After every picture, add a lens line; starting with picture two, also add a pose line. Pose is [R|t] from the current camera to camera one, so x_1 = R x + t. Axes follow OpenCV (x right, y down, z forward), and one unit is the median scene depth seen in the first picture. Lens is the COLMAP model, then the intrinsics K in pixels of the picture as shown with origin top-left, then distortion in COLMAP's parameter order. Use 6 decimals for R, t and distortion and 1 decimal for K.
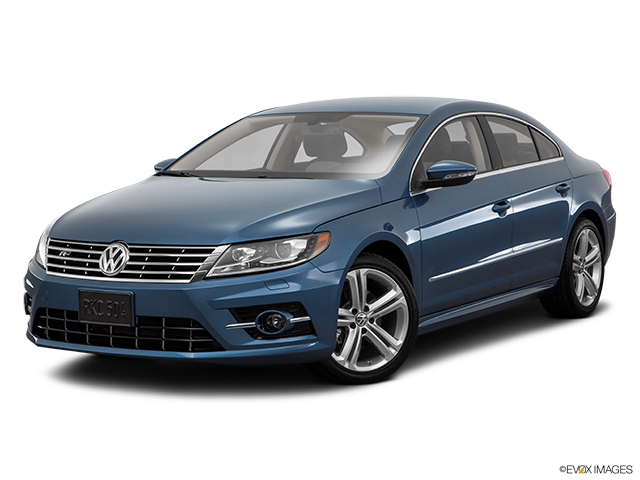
lens RADIAL K [[1238.6, 0, 316.9], [0, 1238.6, 239.5], [0, 0, 1]] dist [0.150134, 0.000000]
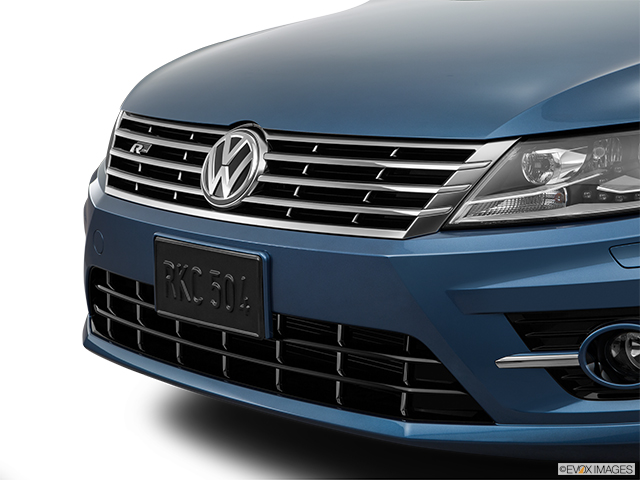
lens RADIAL K [[1347.5, 0, 328.6], [0, 1347.5, 217.3], [0, 0, 1]] dist [0.038751, 0.000000]
pose [[0.970968, 0.038578, -0.236079, -0.027223], [-0.020861, 0.996806, 0.077089, -0.002460], [0.238299, -0.069926, 0.968671, 0.568483]]
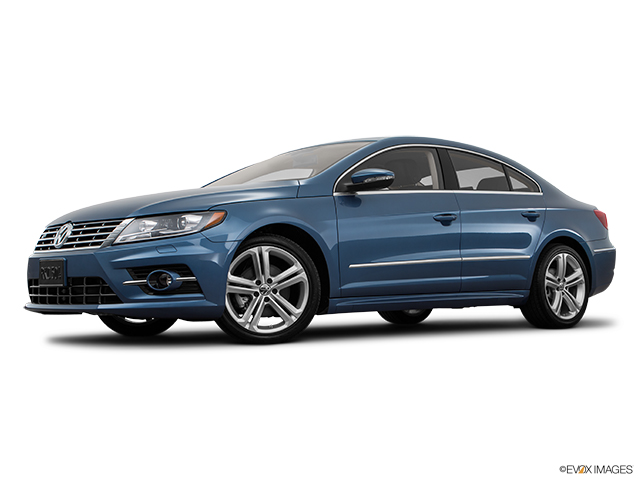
lens RADIAL K [[860.3, 0, 322.3], [0, 860.3, 240.0], [0, 0, 1]] dist [0.024049, 0.000000]
pose [[0.959665, -0.014449, -0.280773, 0.330006], [-0.020022, 0.992630, -0.119516, 0.118299], [0.280431, 0.120317, 0.952304, 0.236357]]
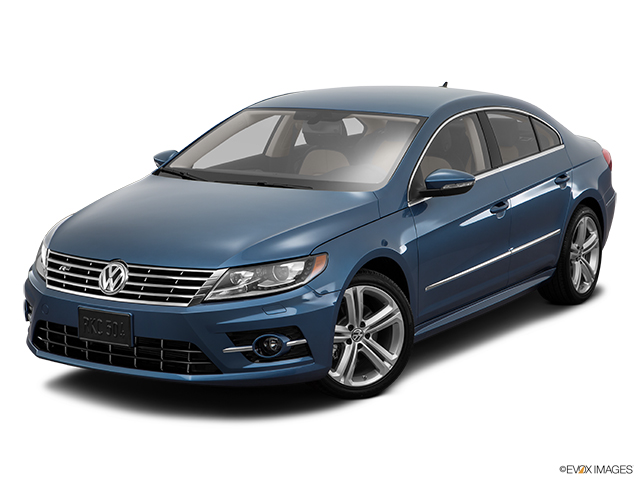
lens RADIAL K [[1238.6, 0, 316.1], [0, 1238.6, 240.3], [0, 0, 1]] dist [0.150134, 0.000000]
pose [[0.999915, 0.012787, -0.002582, 0.003804], [-0.012555, 0.997059, 0.075604, -0.091882], [0.003541, -0.075566, 0.997135, -0.004440]]
